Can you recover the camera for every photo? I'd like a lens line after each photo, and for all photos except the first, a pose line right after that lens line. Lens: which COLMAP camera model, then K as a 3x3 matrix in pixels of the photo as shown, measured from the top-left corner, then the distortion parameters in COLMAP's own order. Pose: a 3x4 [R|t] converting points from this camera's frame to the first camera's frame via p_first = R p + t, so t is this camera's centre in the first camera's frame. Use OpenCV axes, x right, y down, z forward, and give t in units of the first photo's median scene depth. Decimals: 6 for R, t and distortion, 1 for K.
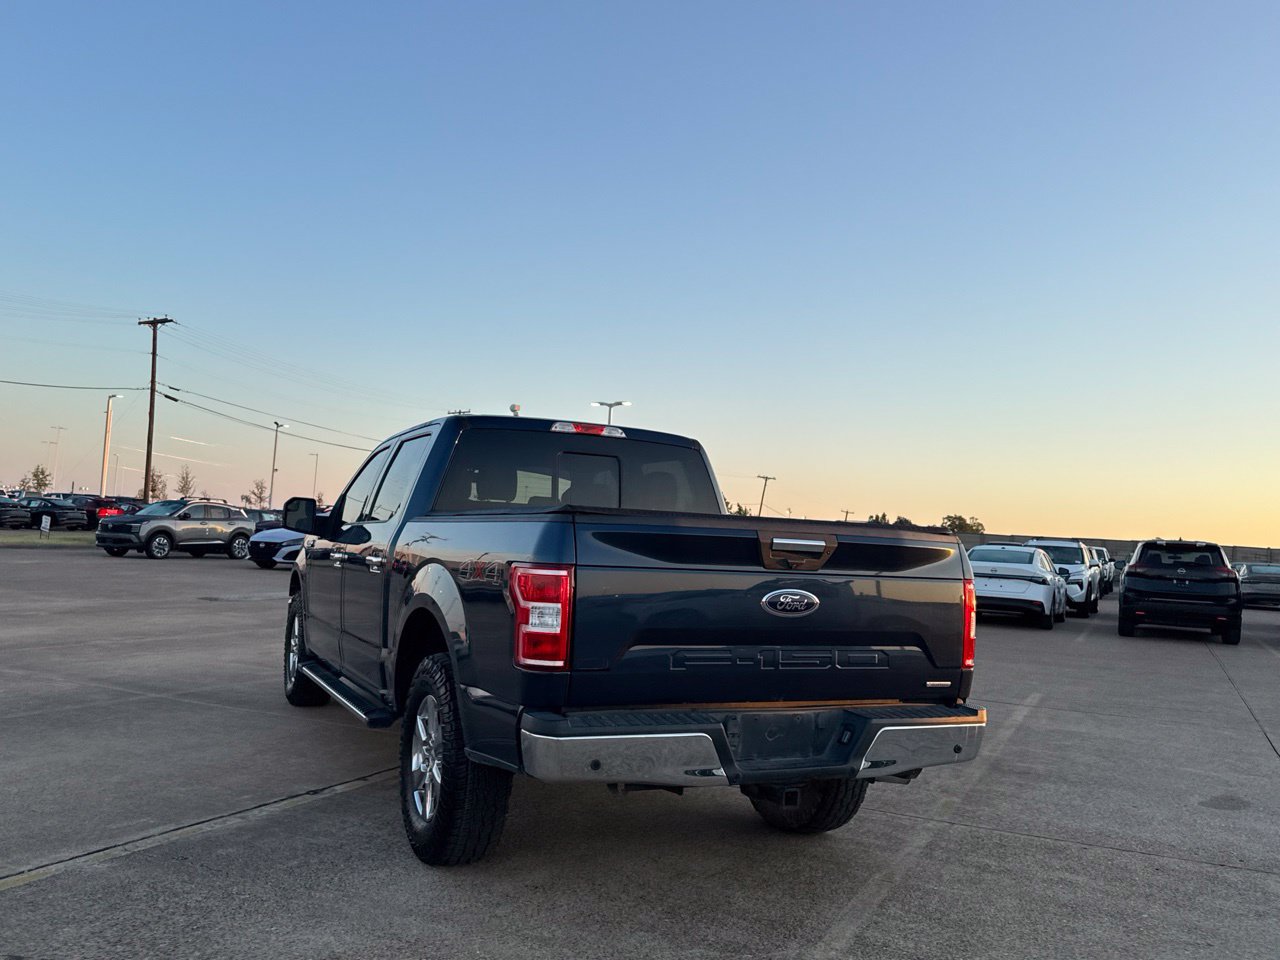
lens RADIAL K [[1050.1, 0, 632.2], [0, 1050.1, 473.6], [0, 0, 1]] dist [0.131121, -0.235608]
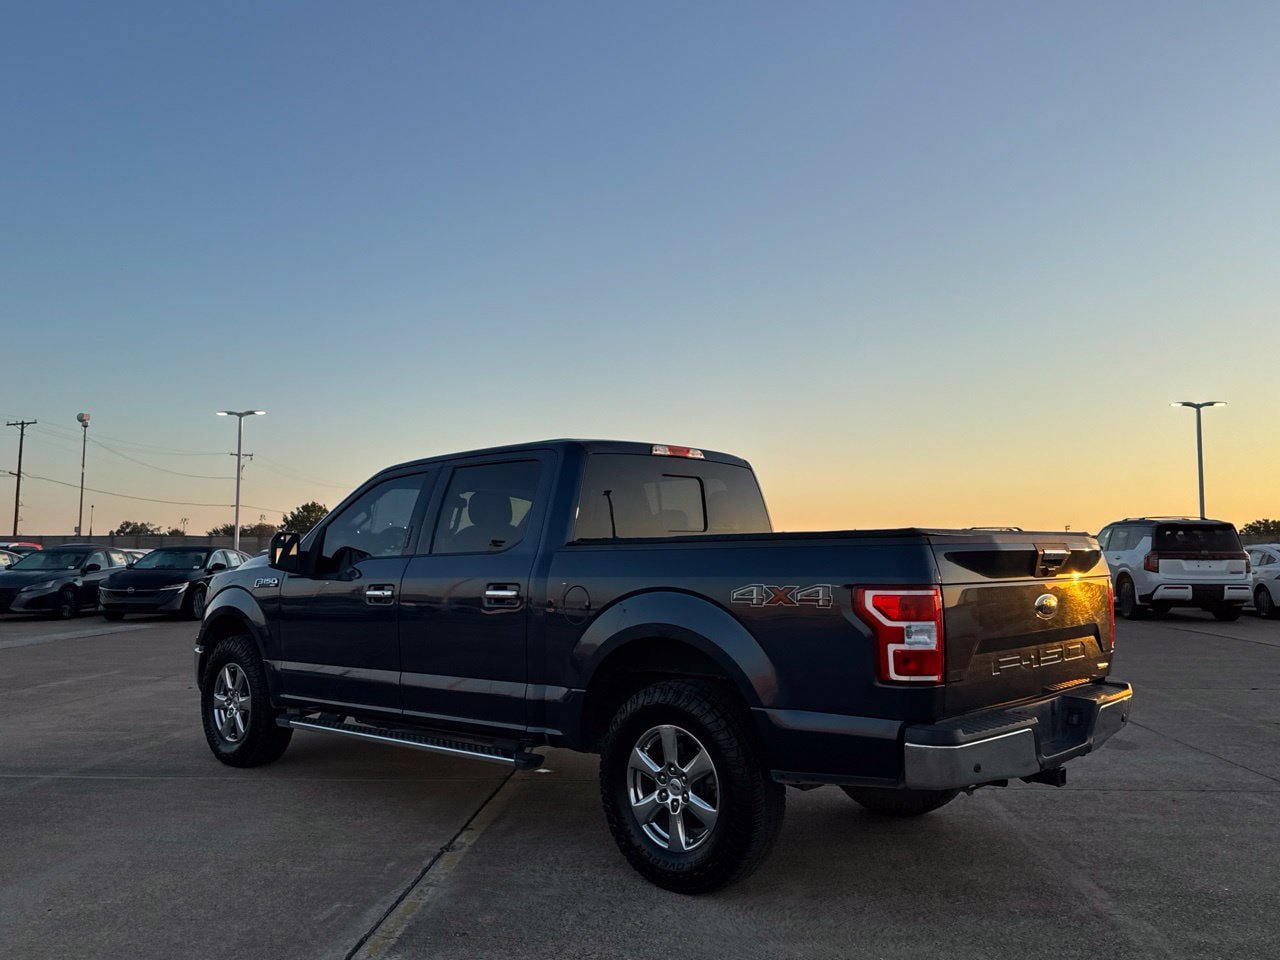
lens RADIAL K [[1049.6, 0, 634.8], [0, 1049.6, 483.1], [0, 0, 1]] dist [0.137906, -0.248904]
pose [[0.926923, -0.030225, 0.374033, -0.470722], [0.029652, 0.999534, 0.007286, -0.020823], [-0.374079, 0.004337, 0.927387, 0.075146]]
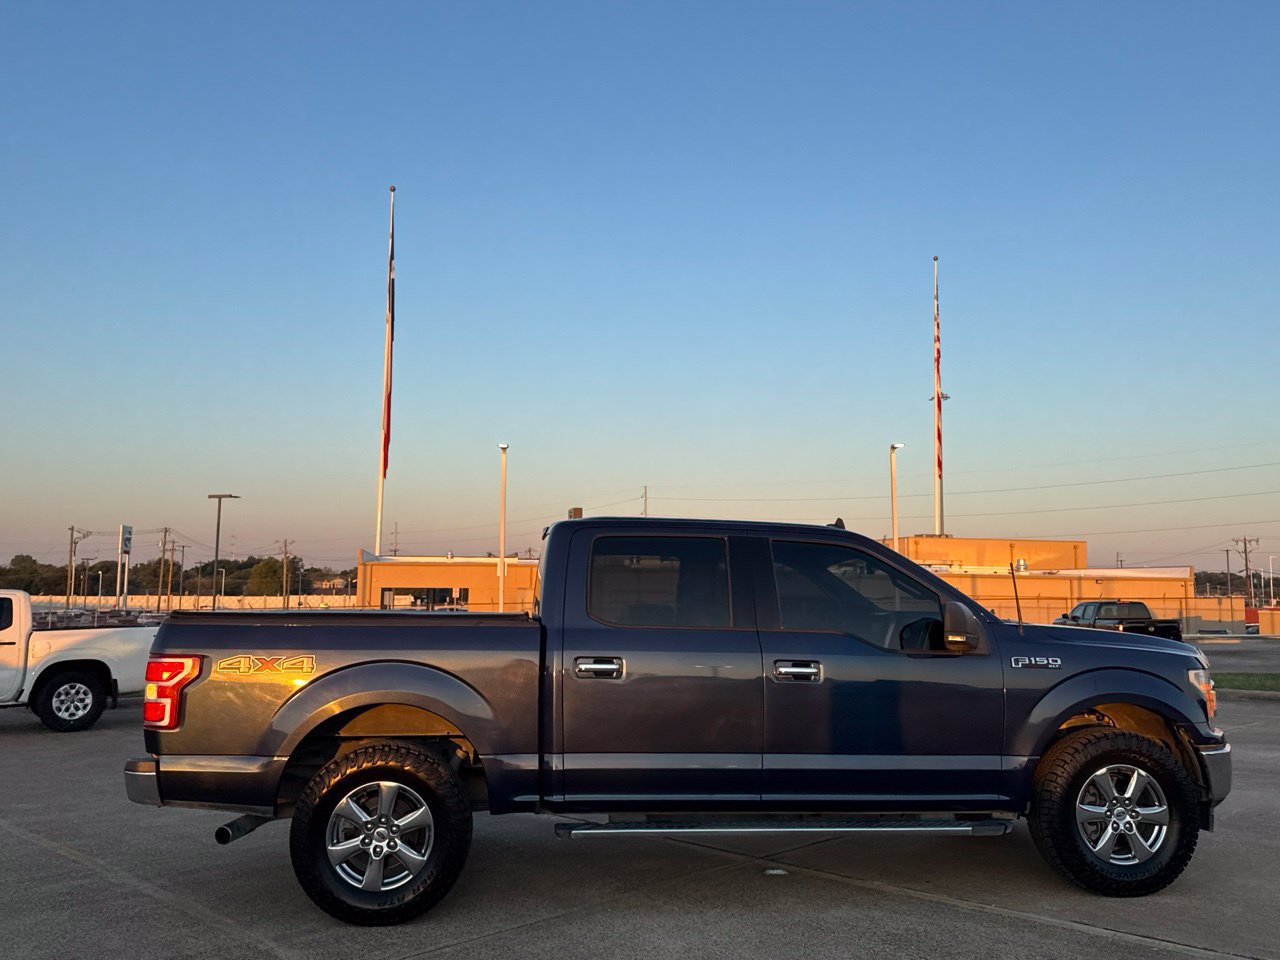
lens RADIAL K [[1053.4, 0, 640.0], [0, 1053.4, 484.3], [0, 0, 1]] dist [0.105278, -0.157391]
pose [[-0.323188, -0.162558, -0.932268, 1.003990], [0.037869, 0.982125, -0.184379, 0.120443], [0.945577, -0.094893, -0.311255, 1.482591]]
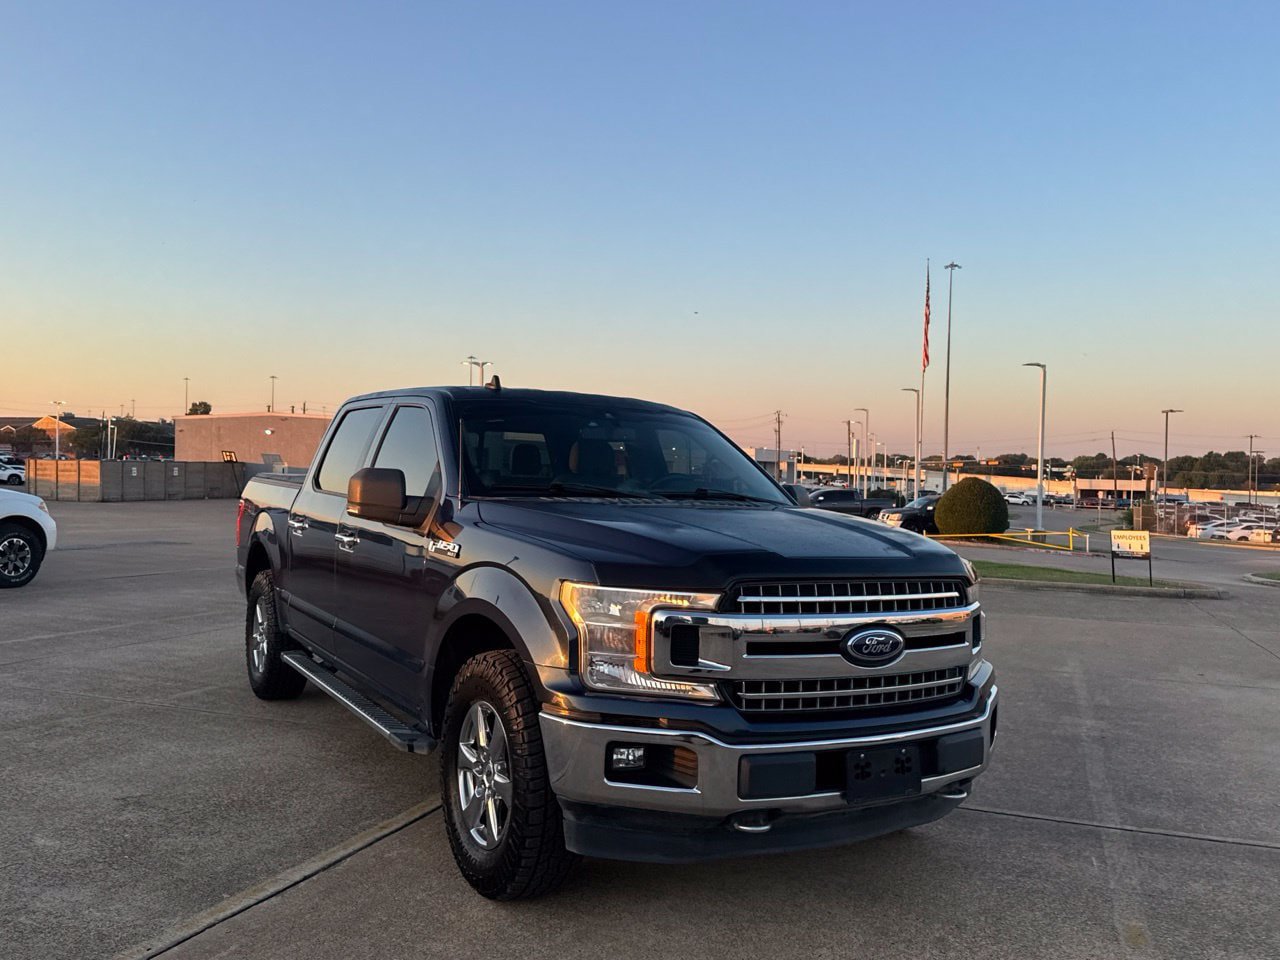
lens RADIAL K [[1049.6, 0, 634.8], [0, 1049.6, 483.1], [0, 0, 1]] dist [0.137906, -0.248904]
pose [[-0.992157, -0.085903, -0.090798, -0.145732], [-0.080289, 0.994729, -0.063784, 0.105057], [0.095799, -0.055994, -0.993825, 2.271921]]
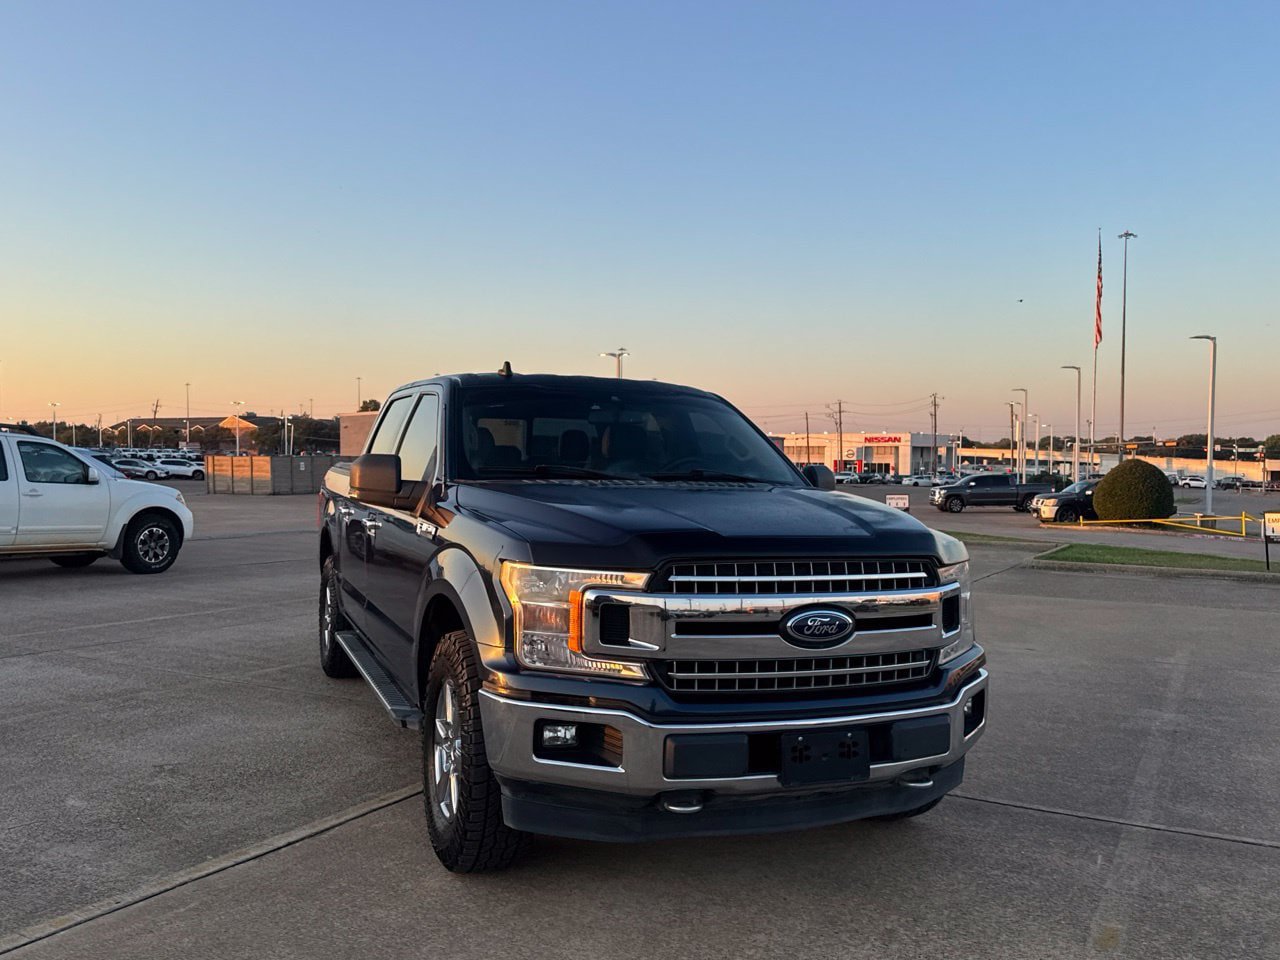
lens RADIAL K [[1051.3, 0, 633.5], [0, 1051.3, 485.0], [0, 0, 1]] dist [0.134267, -0.240351]
pose [[-0.995858, -0.073423, 0.053619, -0.273715], [-0.075626, 0.996323, -0.040274, 0.100687], [-0.050465, -0.044163, -0.997749, 2.274007]]
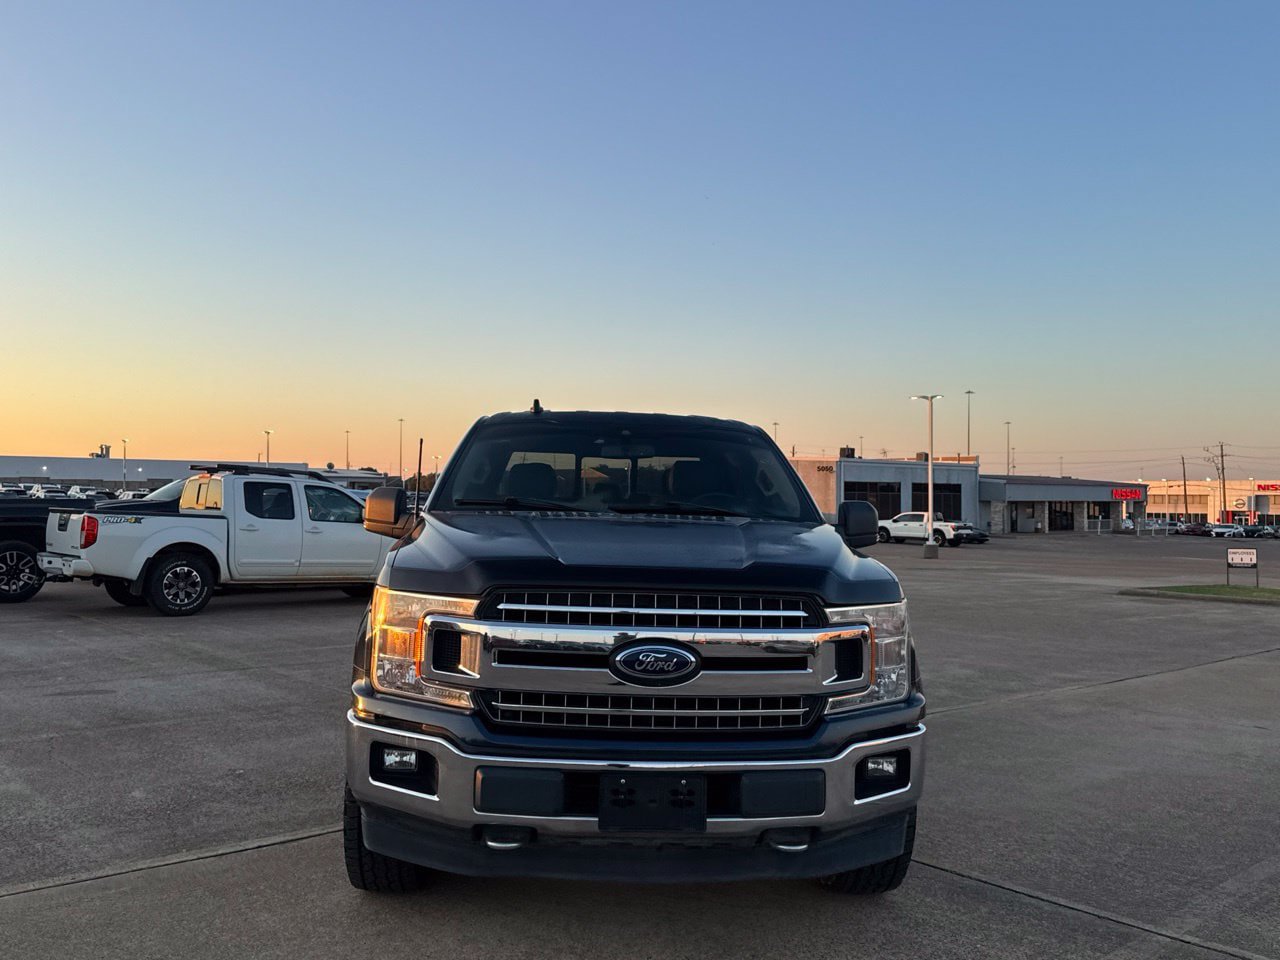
lens RADIAL K [[1048.3, 0, 640.0], [0, 1048.3, 474.4], [0, 0, 1]] dist [0.142012, -0.248359]
pose [[-0.929147, -0.065369, 0.363886, -0.551462], [-0.096696, 0.992952, -0.068528, 0.087262], [-0.356842, -0.098859, -0.928919, 2.202586]]
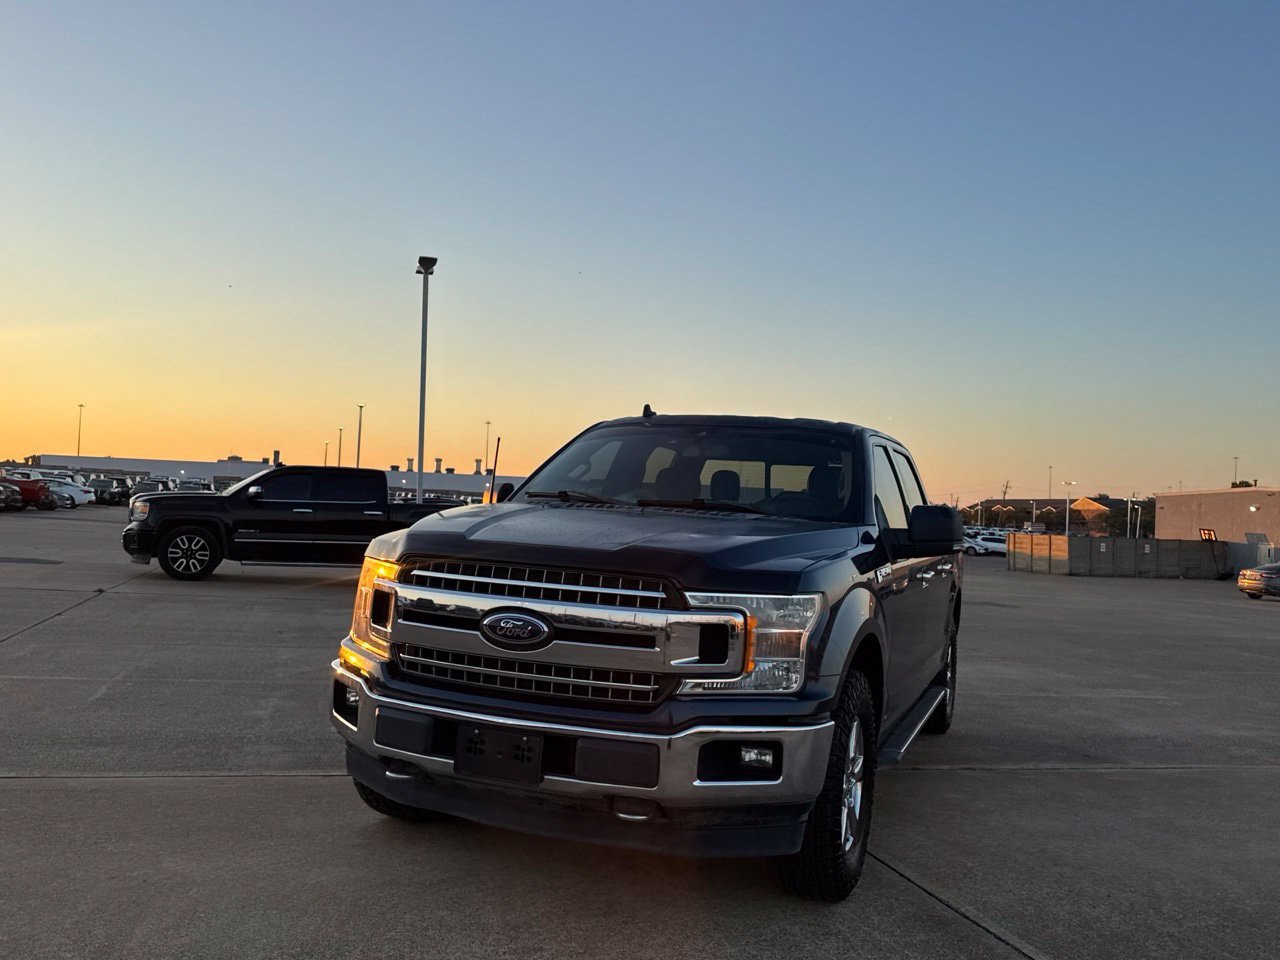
lens RADIAL K [[1053.4, 0, 640.0], [0, 1053.4, 484.3], [0, 0, 1]] dist [0.105278, -0.157391]
pose [[-0.675893, -0.072044, 0.733470, -0.869154], [-0.139371, 0.989748, -0.031213, 0.072407], [-0.723702, -0.123321, -0.679004, 2.040369]]
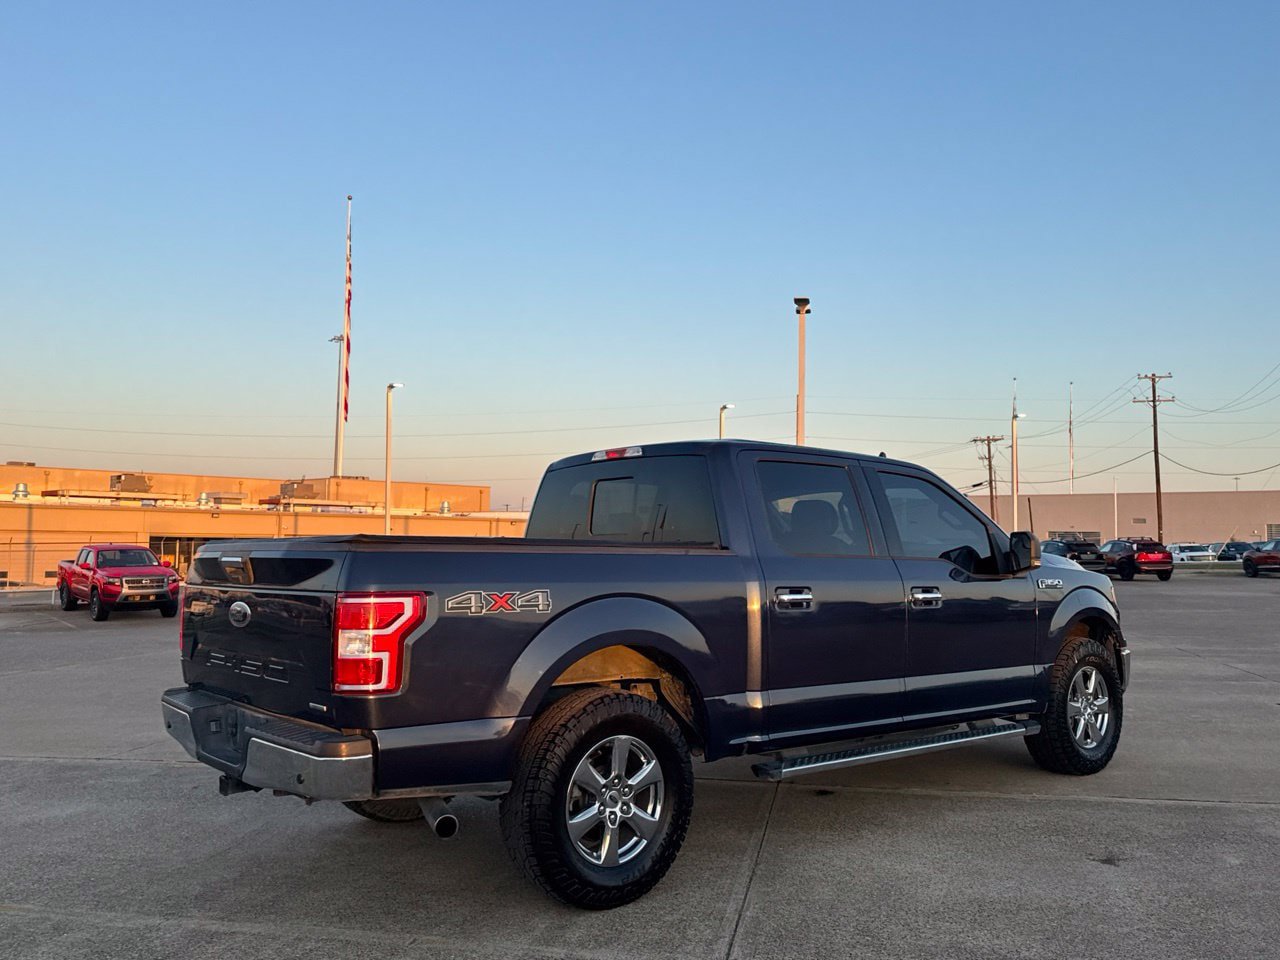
lens RADIAL K [[1048.3, 0, 640.0], [0, 1048.3, 474.4], [0, 0, 1]] dist [0.142012, -0.248359]
pose [[0.240602, -0.122473, -0.962866, 0.947358], [0.072391, 0.991509, -0.108027, 0.089014], [0.967921, -0.043711, 0.247425, 0.788769]]
